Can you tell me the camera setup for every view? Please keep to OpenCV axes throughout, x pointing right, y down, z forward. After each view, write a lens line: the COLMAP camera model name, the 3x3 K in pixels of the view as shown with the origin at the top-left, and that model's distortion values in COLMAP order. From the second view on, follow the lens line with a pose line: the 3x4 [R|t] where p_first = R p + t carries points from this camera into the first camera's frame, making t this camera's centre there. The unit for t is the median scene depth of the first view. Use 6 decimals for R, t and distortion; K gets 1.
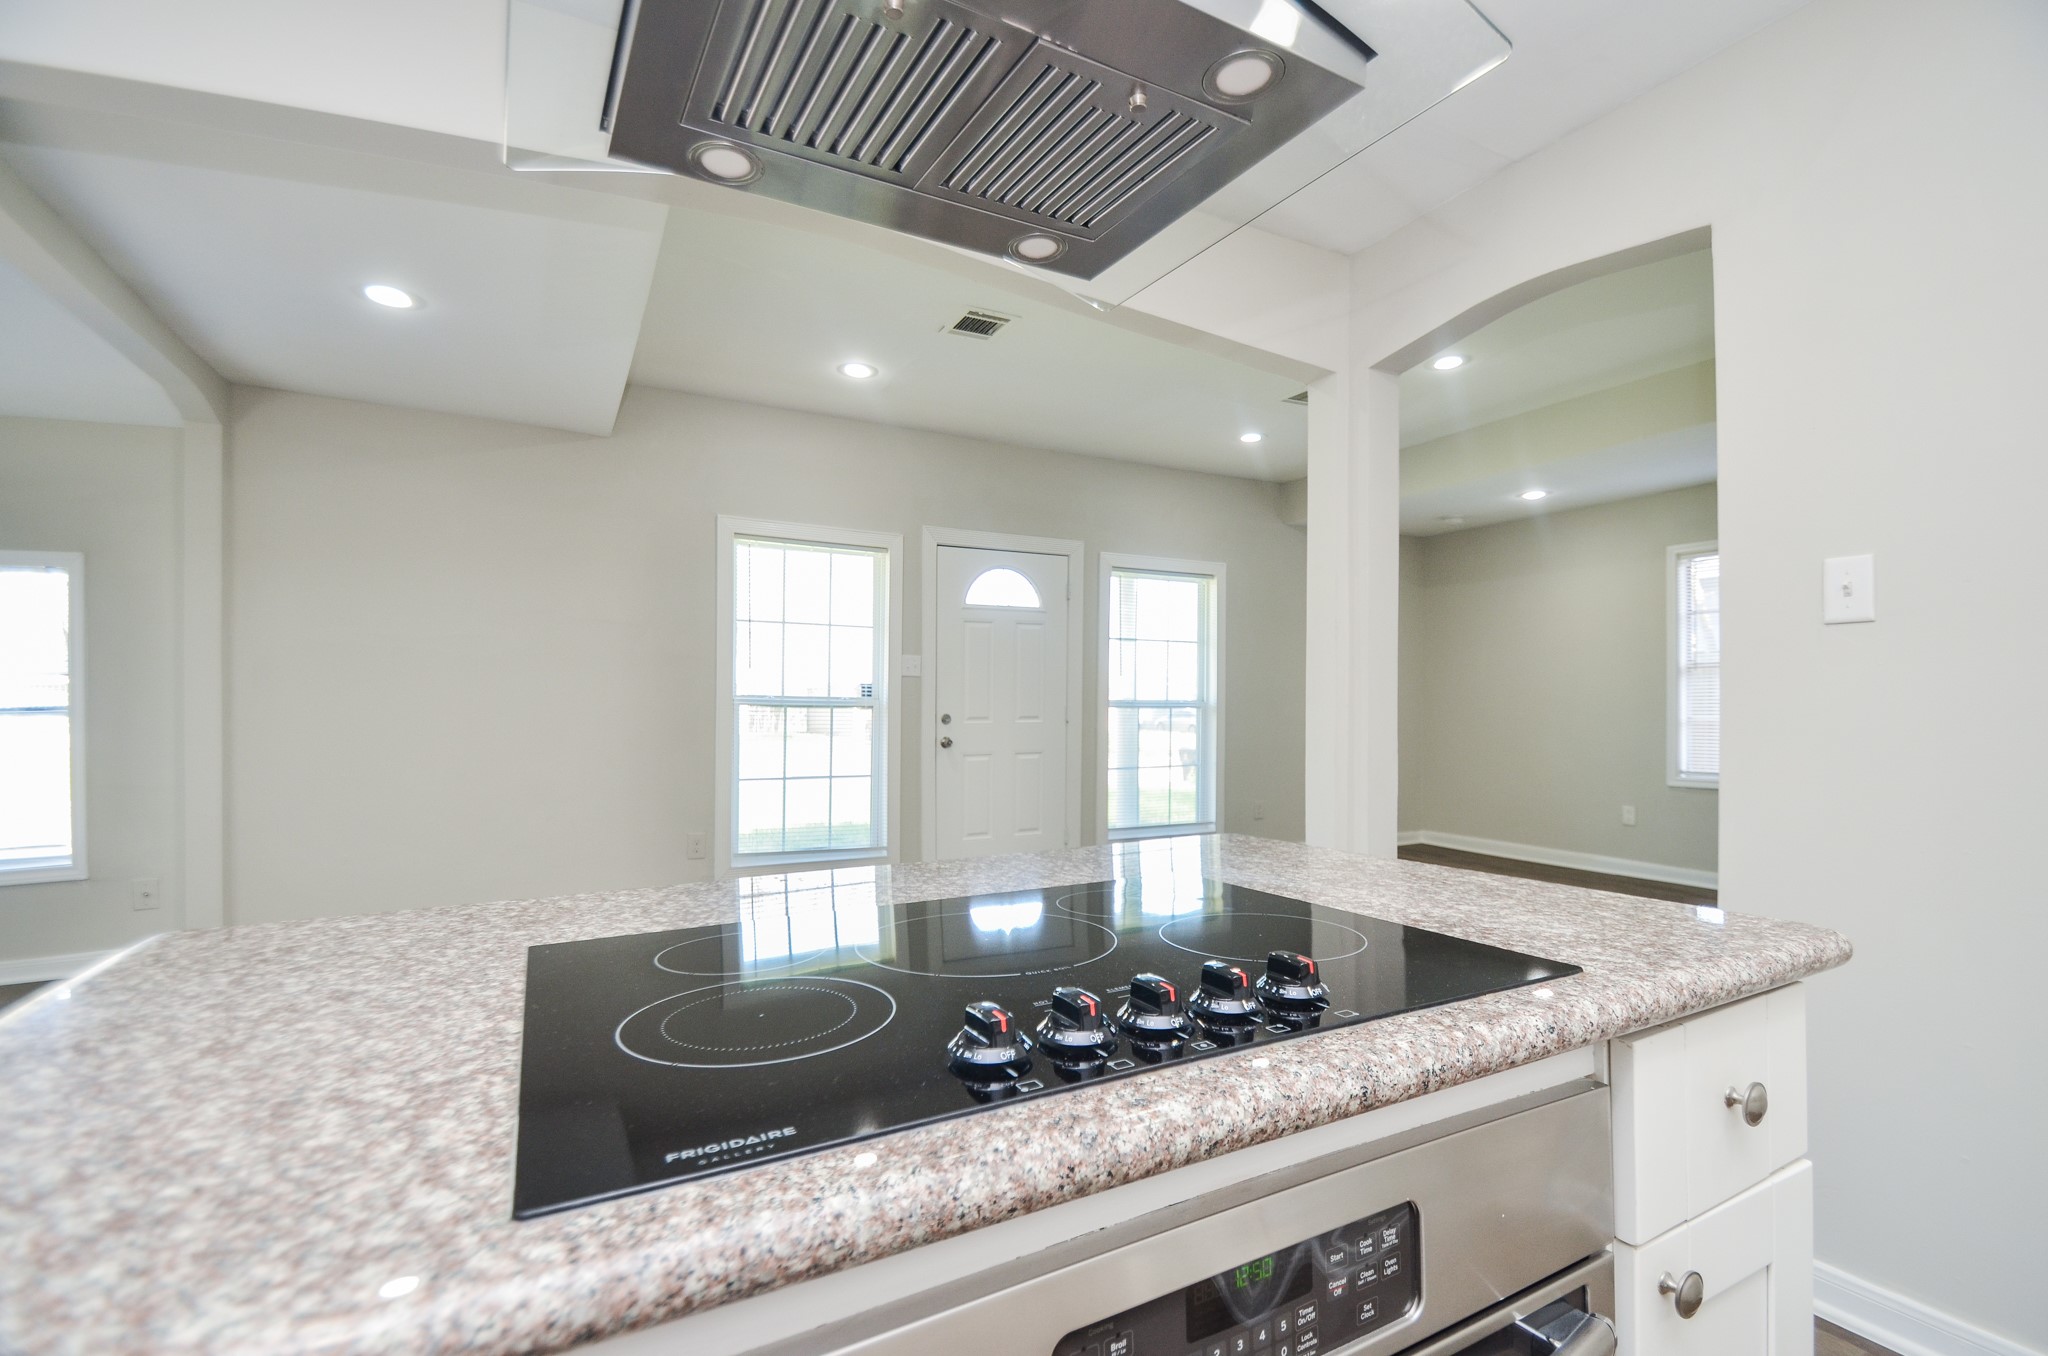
lens RADIAL K [[911.3, 0, 1020.7], [0, 911.3, 706.8], [0, 0, 1]] dist [0.010498, -0.013671]
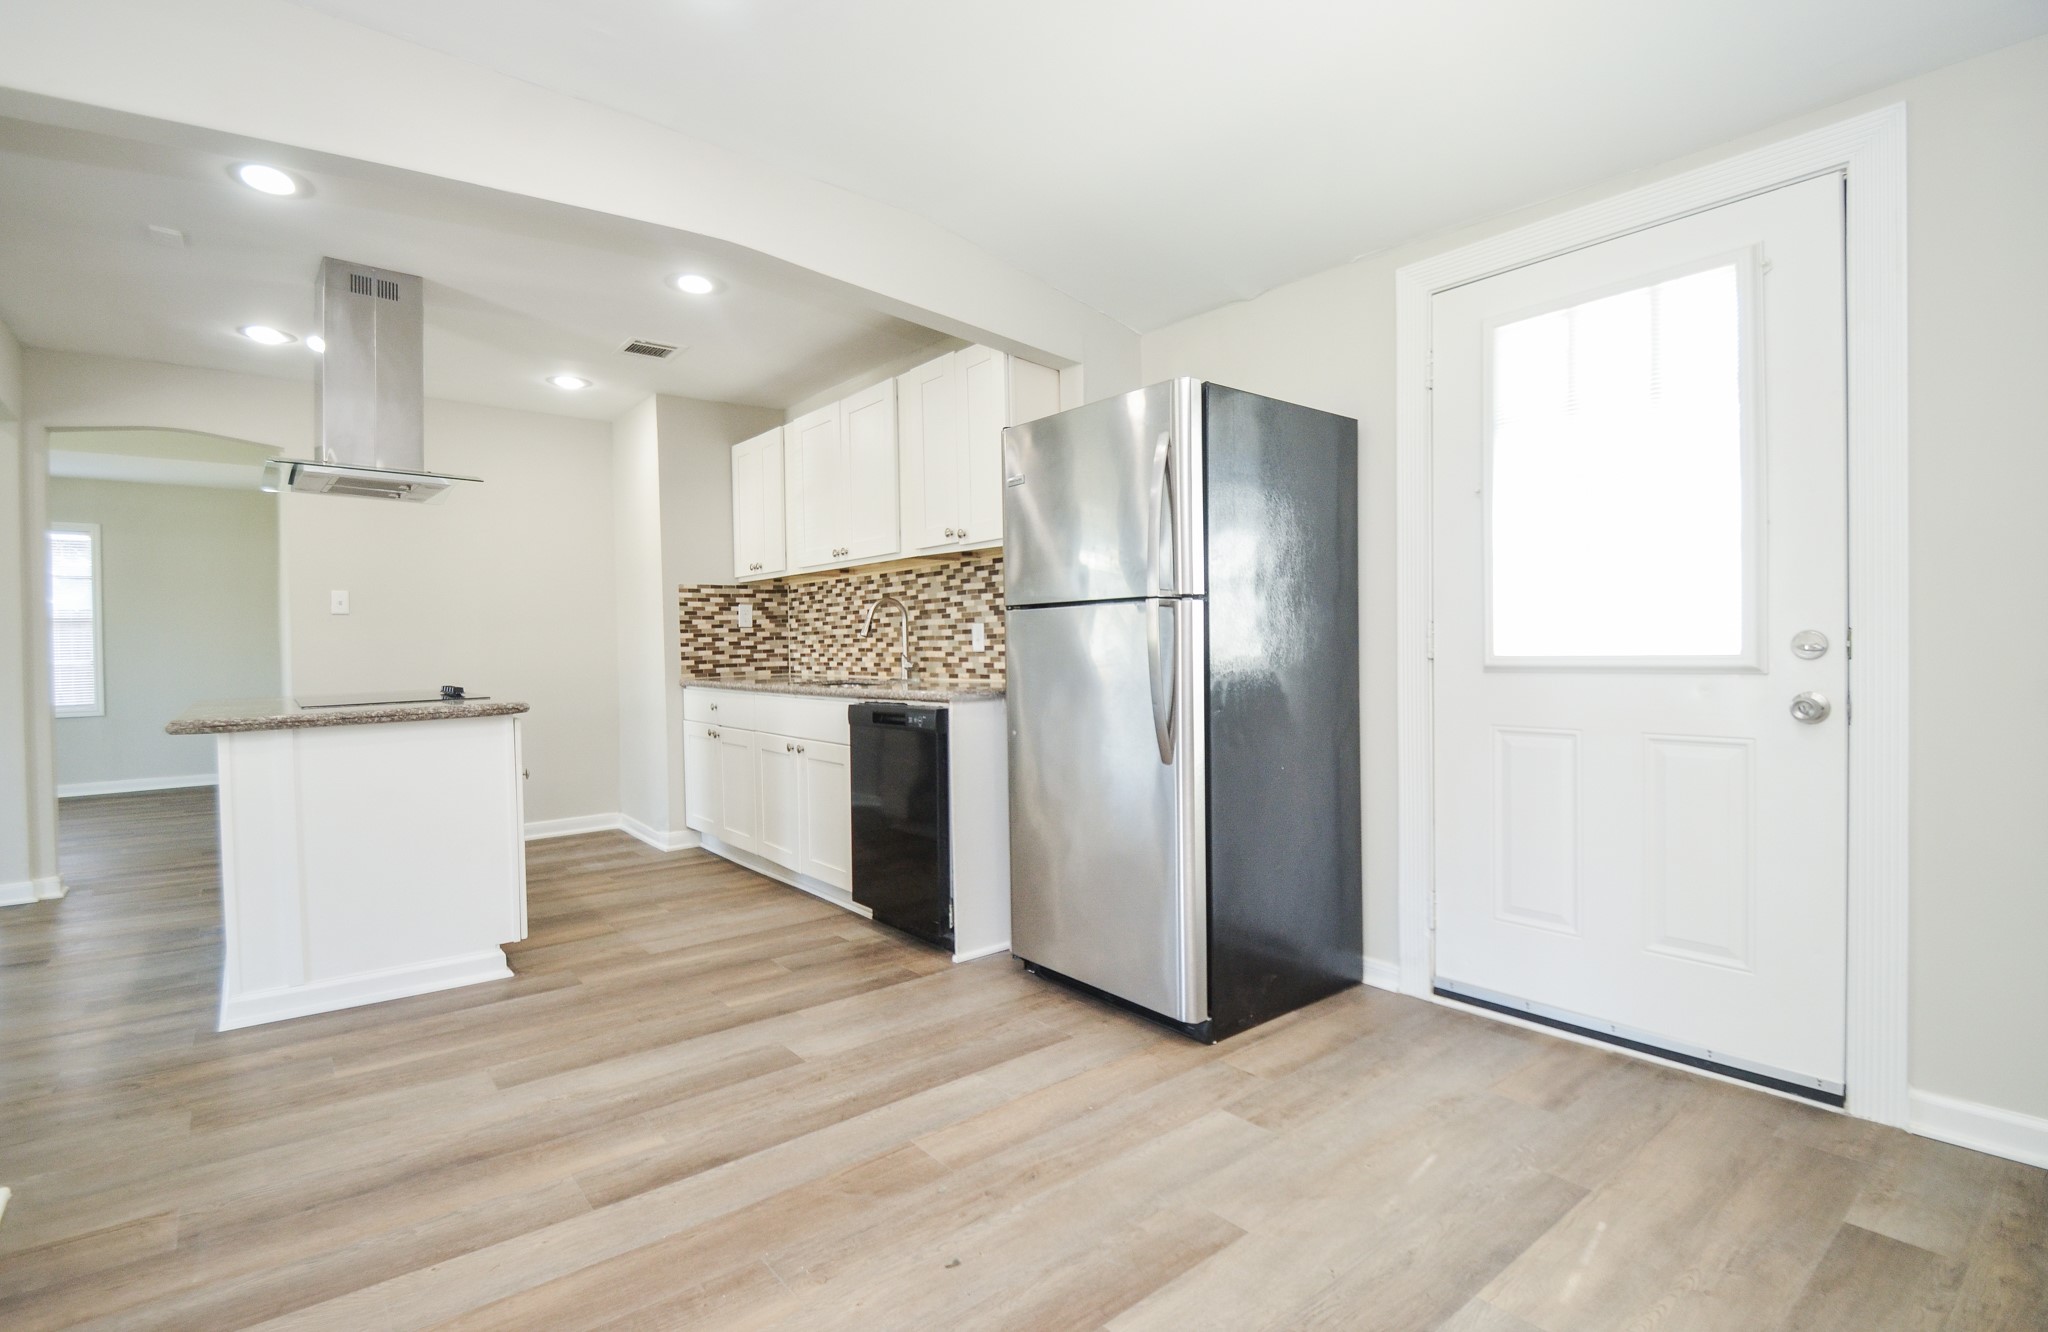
lens RADIAL K [[935.0, 0, 979.0], [0, 935.0, 663.7], [0, 0, 1]] dist [0.000368, -0.000844]
pose [[-0.171827, -0.011314, 0.985062, -0.820303], [0.015676, 0.999776, 0.014218, 0.018486], [-0.985002, 0.017885, -0.171612, -0.162015]]
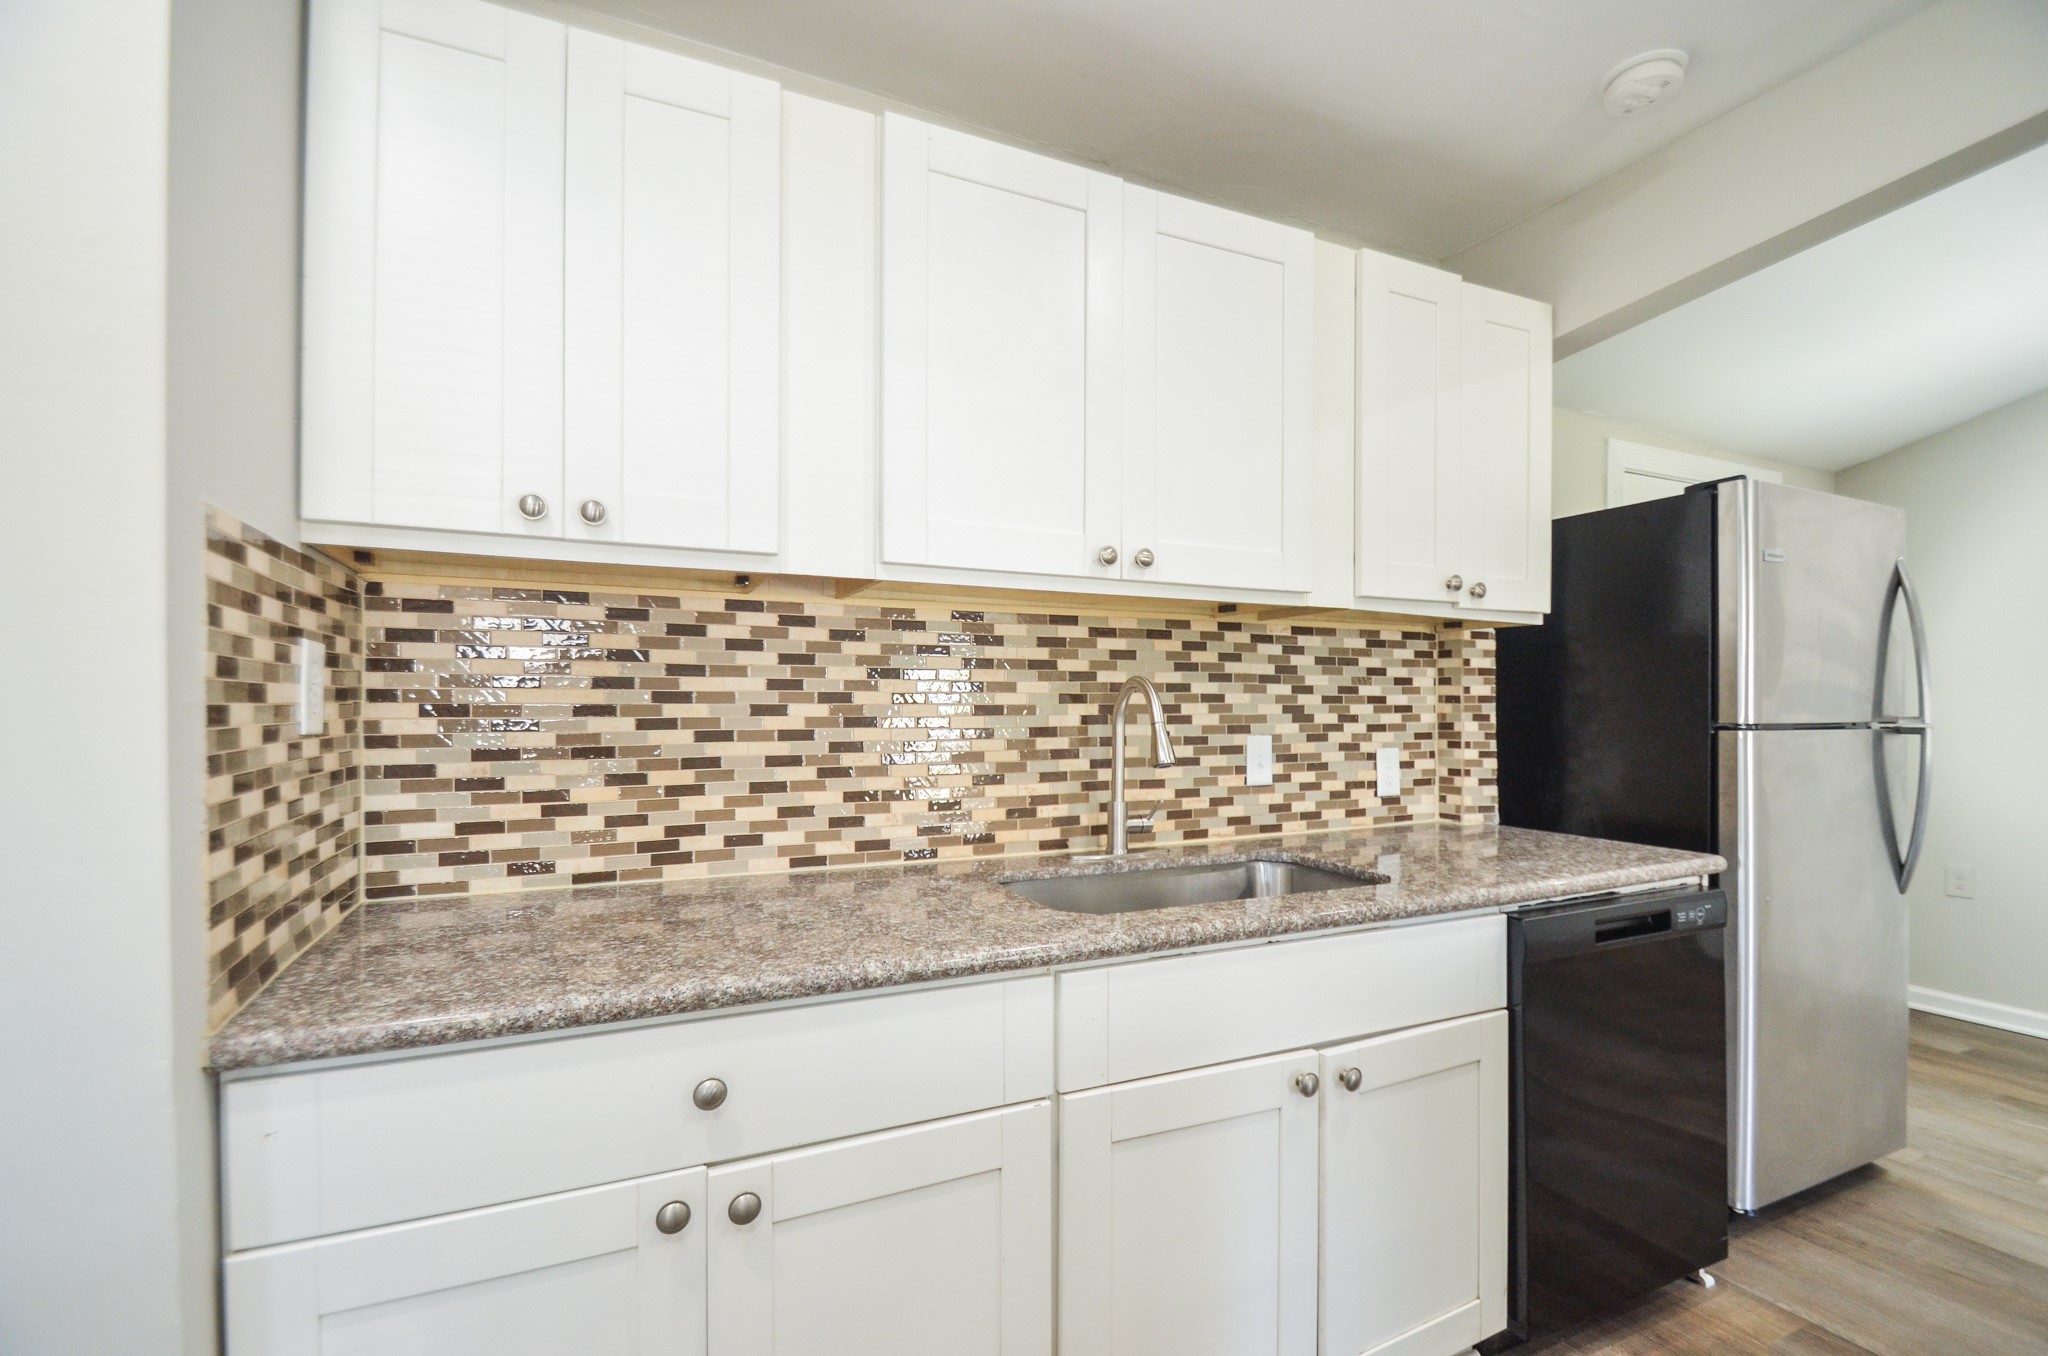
lens RADIAL K [[911.3, 0, 1020.7], [0, 911.3, 706.8], [0, 0, 1]] dist [0.010498, -0.013671]
pose [[-0.998463, 0.007549, 0.054897, 0.138608], [0.007212, 0.999954, -0.006336, -0.019559], [-0.054943, -0.005930, -0.998472, 0.175144]]
